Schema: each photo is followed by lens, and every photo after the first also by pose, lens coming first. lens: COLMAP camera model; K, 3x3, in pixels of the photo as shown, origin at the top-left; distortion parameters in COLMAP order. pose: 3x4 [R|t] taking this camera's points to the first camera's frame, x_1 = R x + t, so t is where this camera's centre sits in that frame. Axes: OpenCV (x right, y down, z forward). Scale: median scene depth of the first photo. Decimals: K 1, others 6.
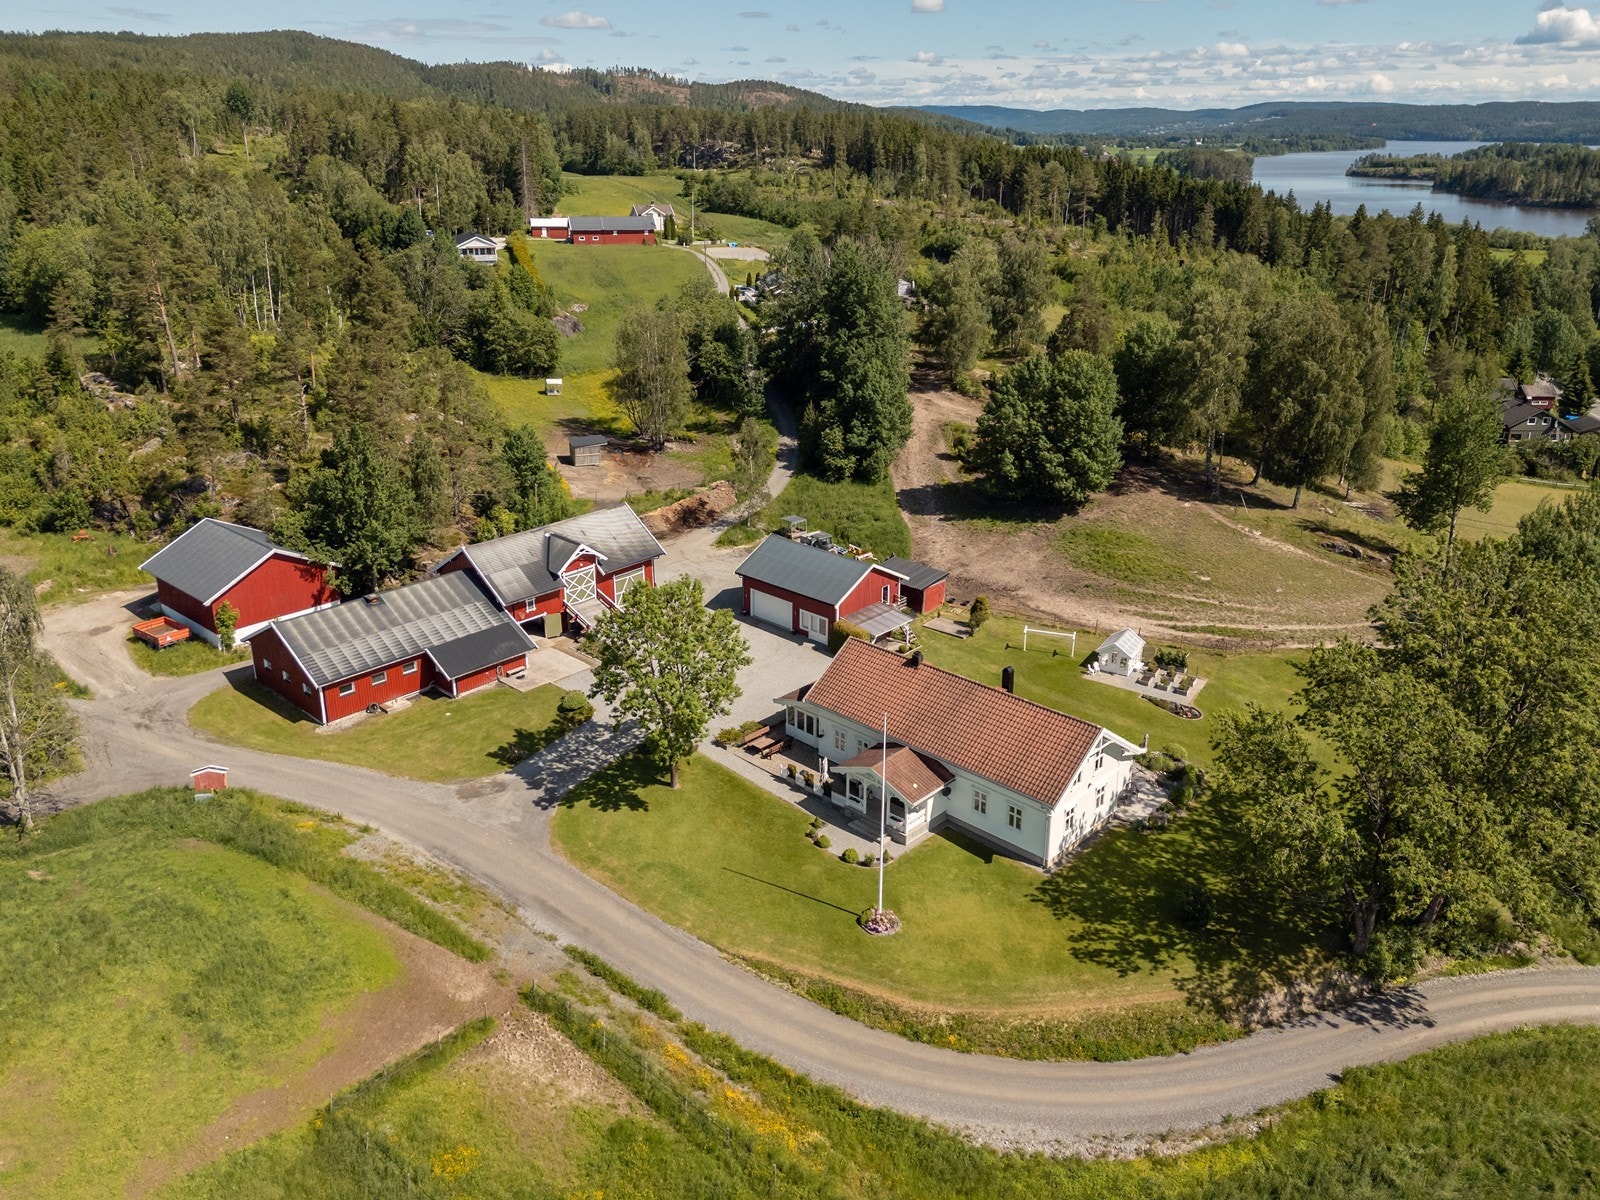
lens RADIAL K [[1278.3, 0, 799.5], [0, 1278.3, 520.8], [0, 0, 1]] dist [0.043060, -0.005659]
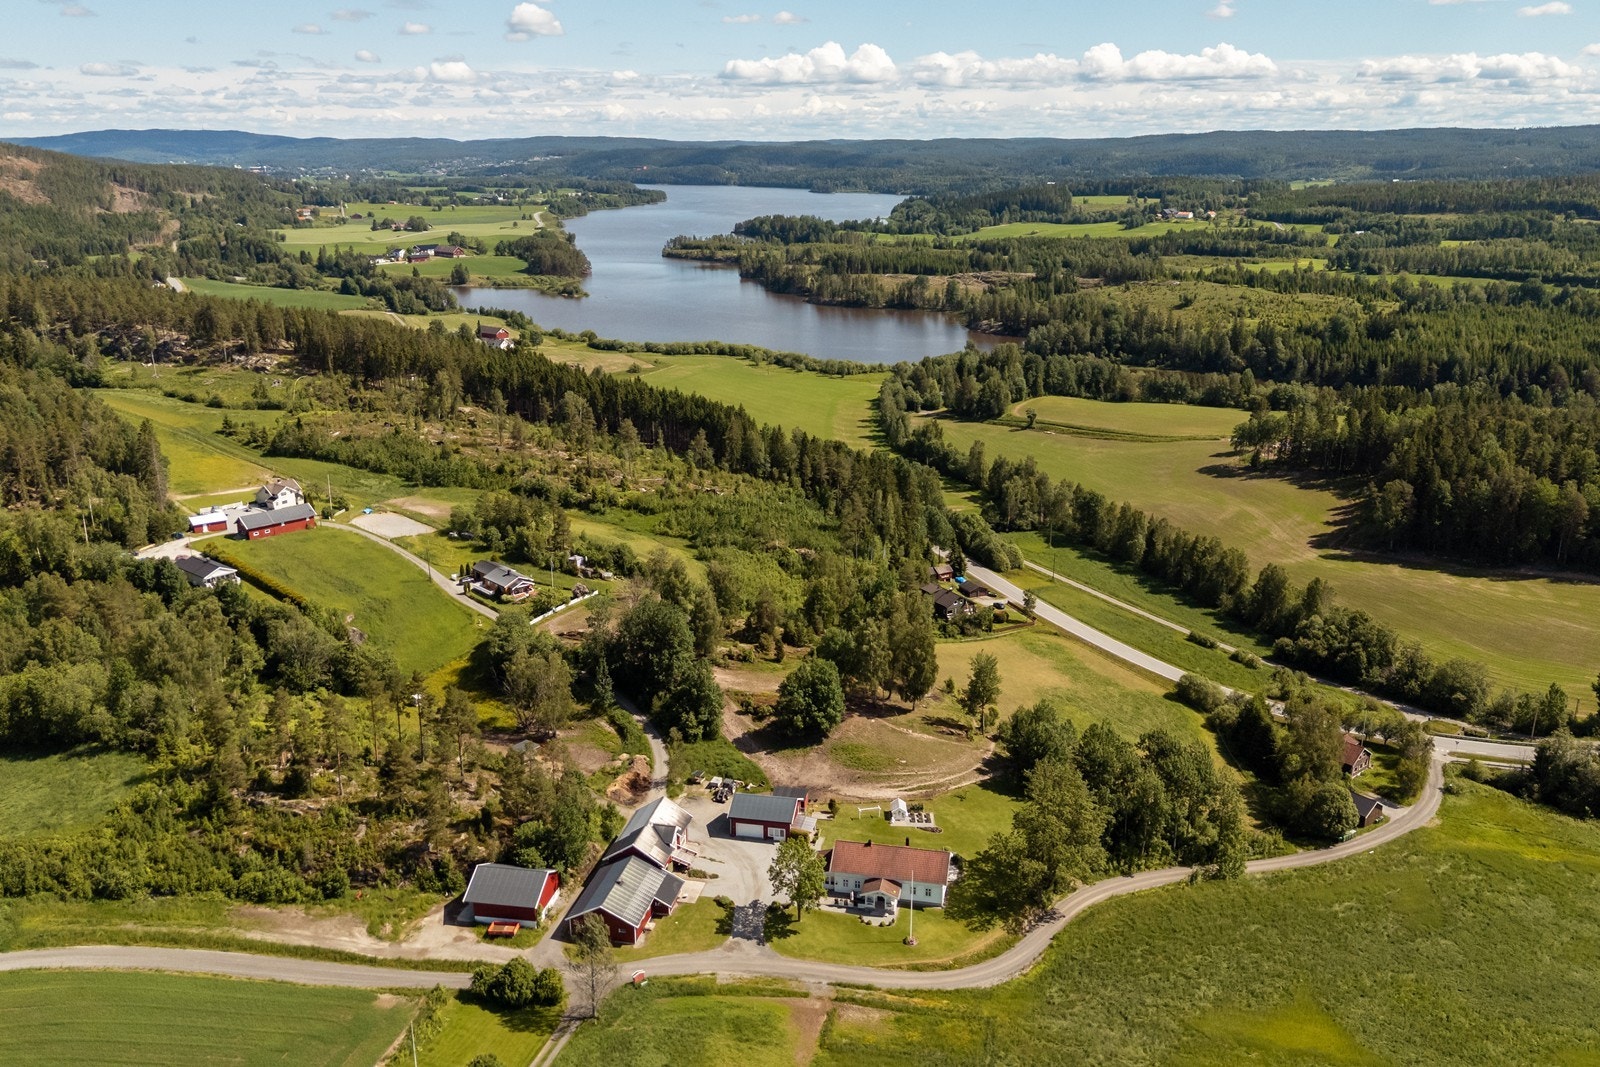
lens RADIAL K [[1287.5, 0, 880.9], [0, 1287.5, 502.9], [0, 0, 1]] dist [0.230717, -0.544899]
pose [[0.838076, -0.135731, 0.528399, -0.955570], [0.157156, 0.987564, 0.004418, -0.465659], [-0.522428, 0.079338, 0.848985, -1.057899]]
